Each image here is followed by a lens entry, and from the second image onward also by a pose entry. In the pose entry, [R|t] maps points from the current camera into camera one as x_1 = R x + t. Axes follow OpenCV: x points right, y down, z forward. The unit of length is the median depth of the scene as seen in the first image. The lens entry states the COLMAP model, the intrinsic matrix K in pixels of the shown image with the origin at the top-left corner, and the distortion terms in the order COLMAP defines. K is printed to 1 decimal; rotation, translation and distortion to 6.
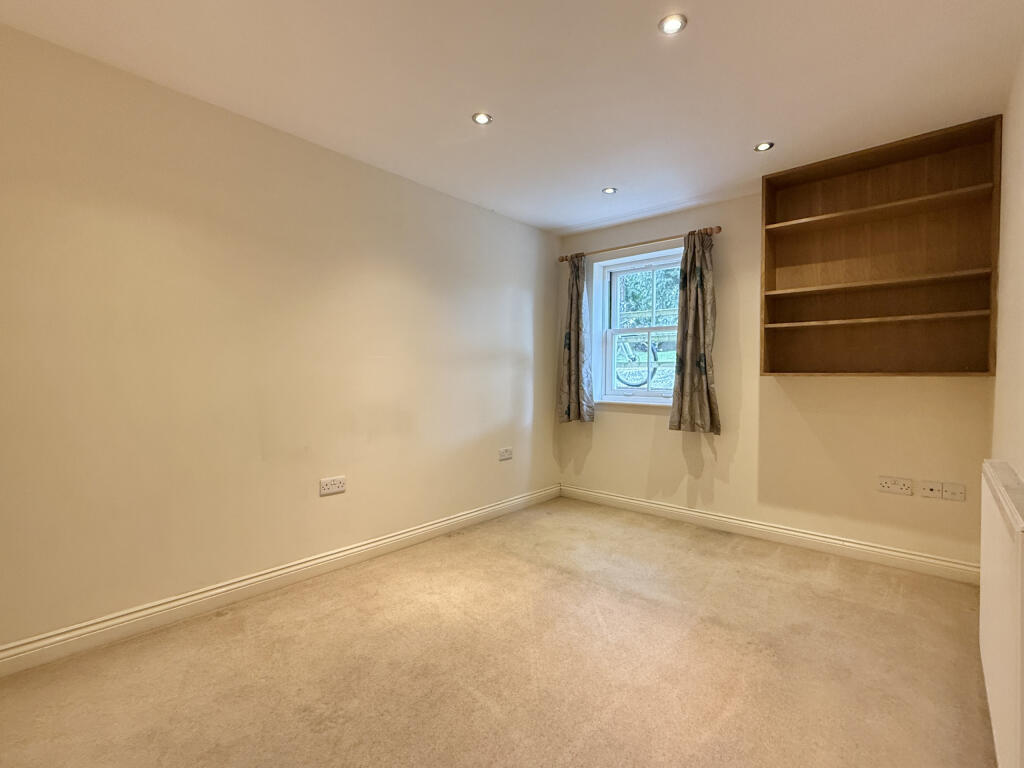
lens RADIAL K [[480.4, 0, 512.0], [0, 480.4, 384.0], [0, 0, 1]] dist [0.002370, 0.000301]
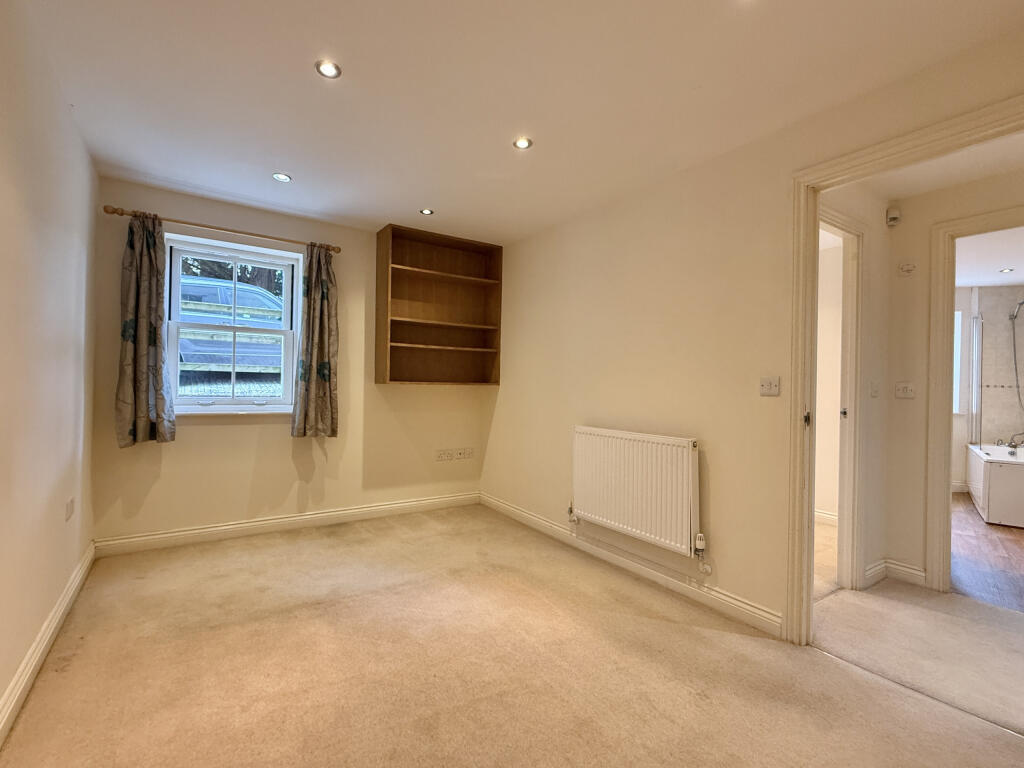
lens RADIAL K [[472.8, 0, 512.0], [0, 472.8, 384.0], [0, 0, 1]] dist [0.000281, -0.000269]
pose [[0.238289, 0.006804, 0.971170, -0.518186], [0.003464, 0.999963, -0.007856, -0.004634], [-0.971188, 0.005236, 0.238257, 0.350129]]
